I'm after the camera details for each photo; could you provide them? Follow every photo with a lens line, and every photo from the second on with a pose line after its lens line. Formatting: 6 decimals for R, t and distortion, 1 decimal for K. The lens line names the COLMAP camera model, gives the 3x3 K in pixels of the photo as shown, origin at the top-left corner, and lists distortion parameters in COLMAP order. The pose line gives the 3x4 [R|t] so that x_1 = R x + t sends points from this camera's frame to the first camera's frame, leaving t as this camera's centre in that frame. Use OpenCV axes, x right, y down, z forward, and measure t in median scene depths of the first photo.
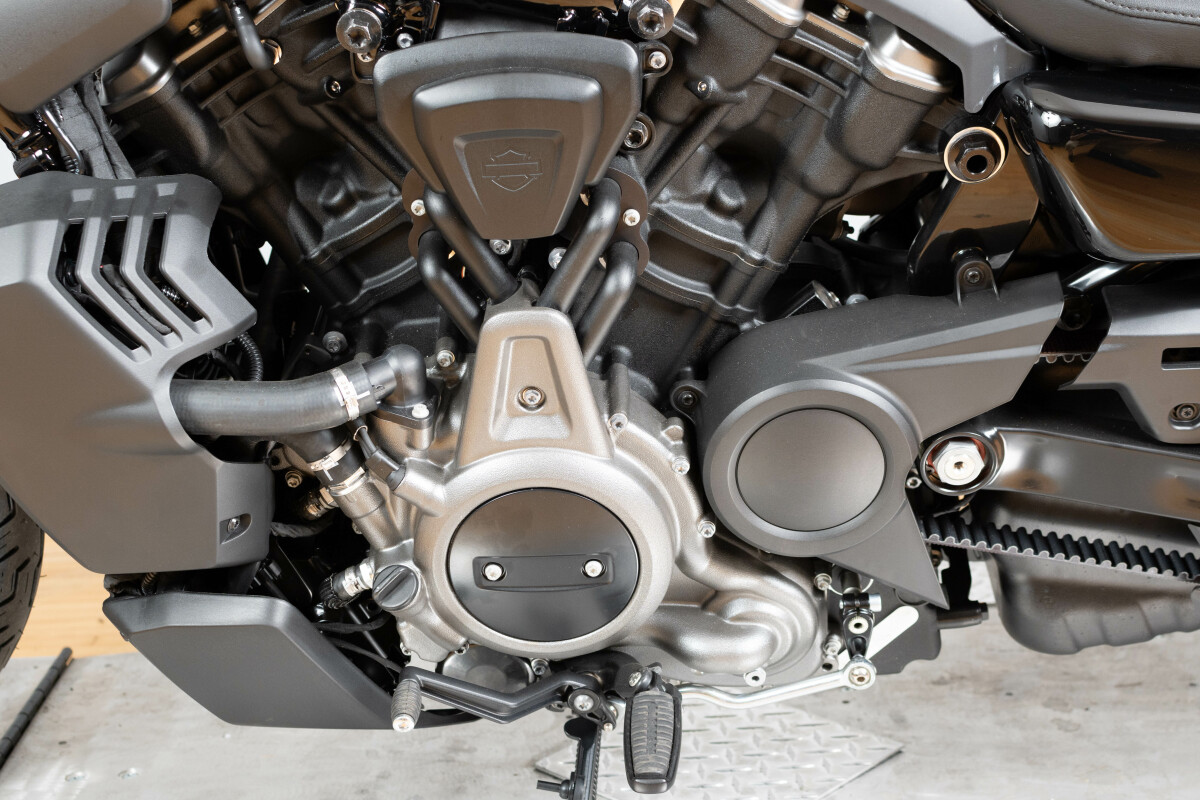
lens RADIAL K [[1824.4, 0, 600.0], [0, 1824.4, 400.0], [0, 0, 1]] dist [-0.002696, -0.065329]
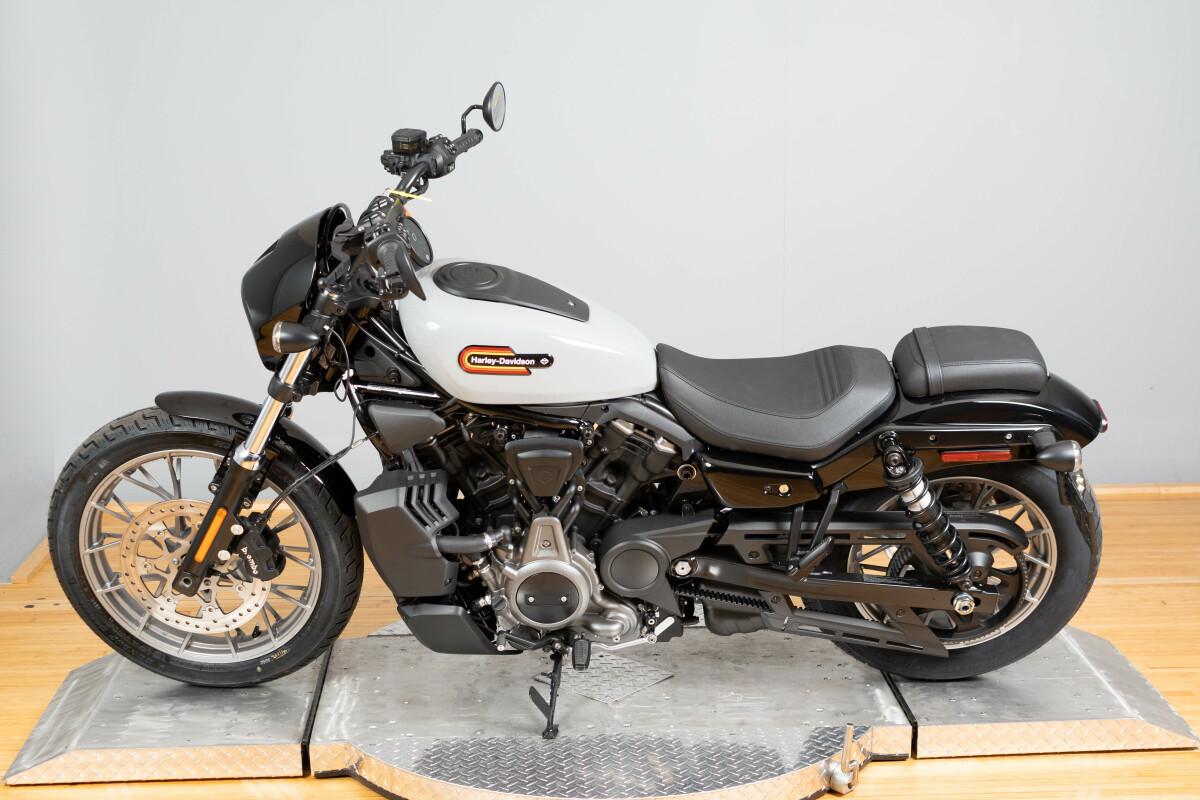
lens RADIAL K [[1824.4, 0, 600.0], [0, 1824.4, 400.0], [0, 0, 1]] dist [-0.002696, -0.065329]
pose [[0.998695, 0.031226, 0.040414, -0.081557], [-0.029293, 0.998438, -0.047574, -0.103893], [-0.041836, 0.046328, 0.998050, -2.205806]]
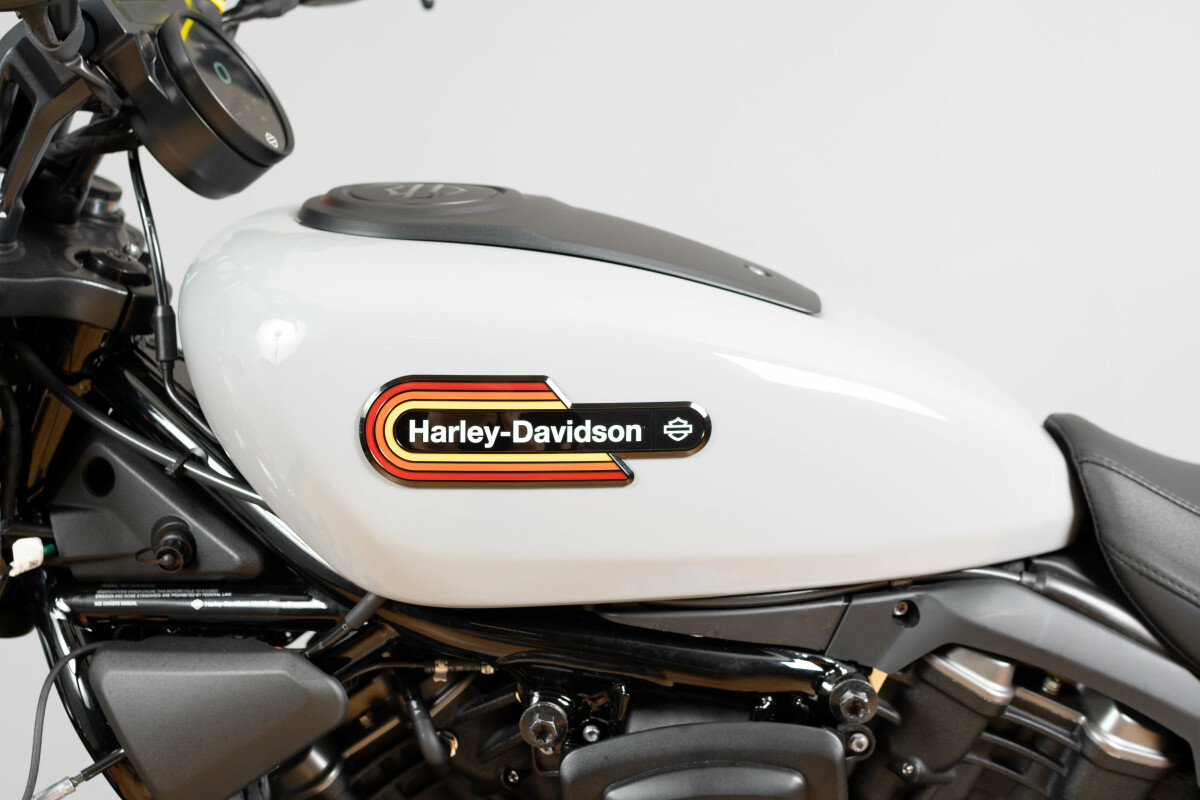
lens RADIAL K [[1824.4, 0, 600.0], [0, 1824.4, 400.0], [0, 0, 1]] dist [-0.002696, -0.065329]
pose [[0.998119, -0.038822, -0.047455, -0.048378], [0.022388, 0.951324, -0.307379, -0.067102], [0.057079, 0.305739, 0.950403, 0.048522]]
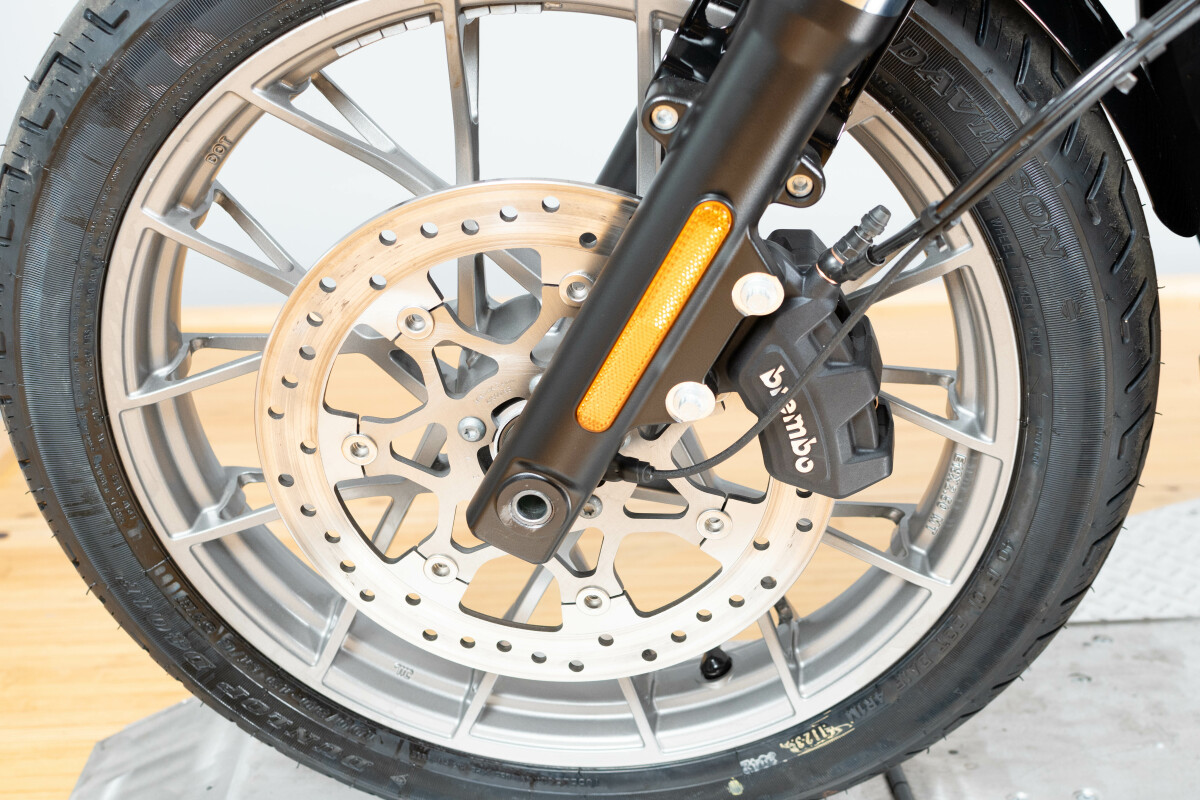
lens RADIAL K [[1824.4, 0, 600.0], [0, 1824.4, 400.0], [0, 0, 1]] dist [-0.002696, -0.065329]
pose [[0.999425, 0.006739, 0.033216, -0.678164], [-0.008007, 0.999238, 0.038200, 0.006423], [-0.032934, -0.038444, 0.998718, 0.280504]]
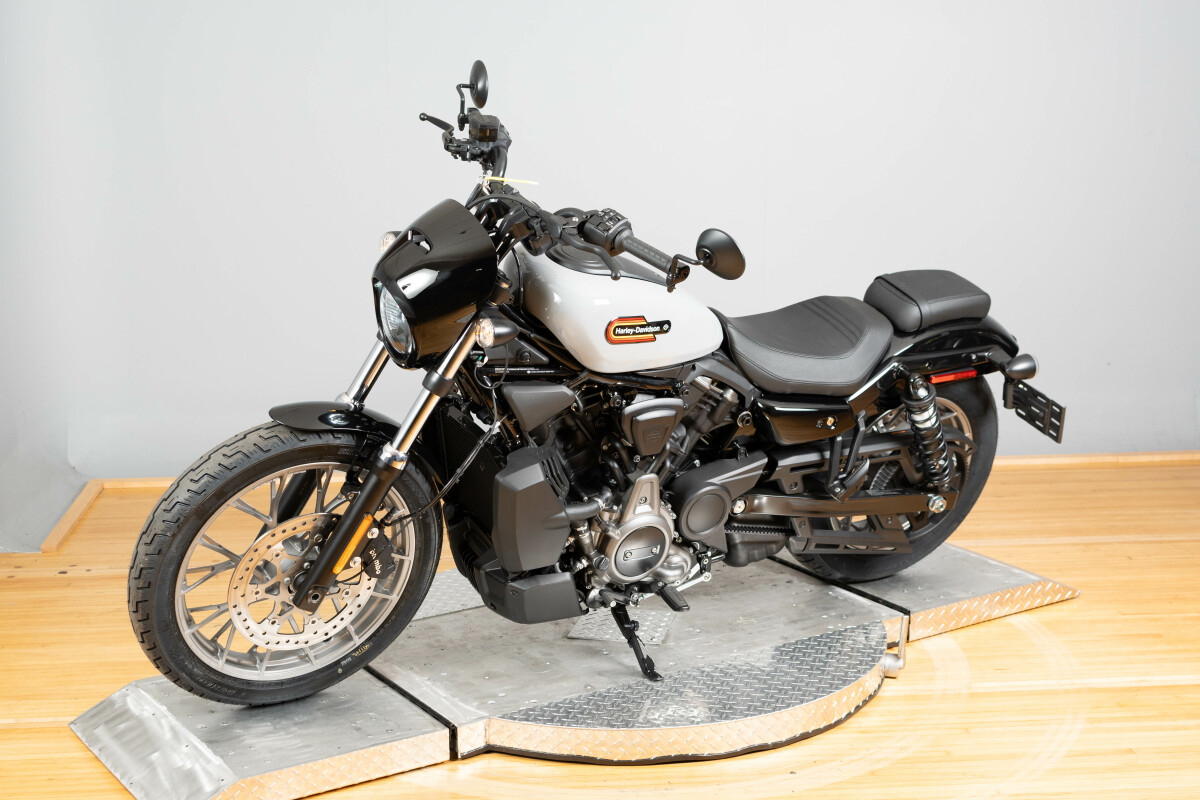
lens RADIAL K [[1824.4, 0, 600.0], [0, 1824.4, 400.0], [0, 0, 1]] dist [-0.002696, -0.065329]
pose [[0.843337, -0.079113, 0.531531, -1.924934], [0.114083, 0.992916, -0.033222, -0.084172], [-0.525137, 0.088656, 0.846387, -1.874938]]
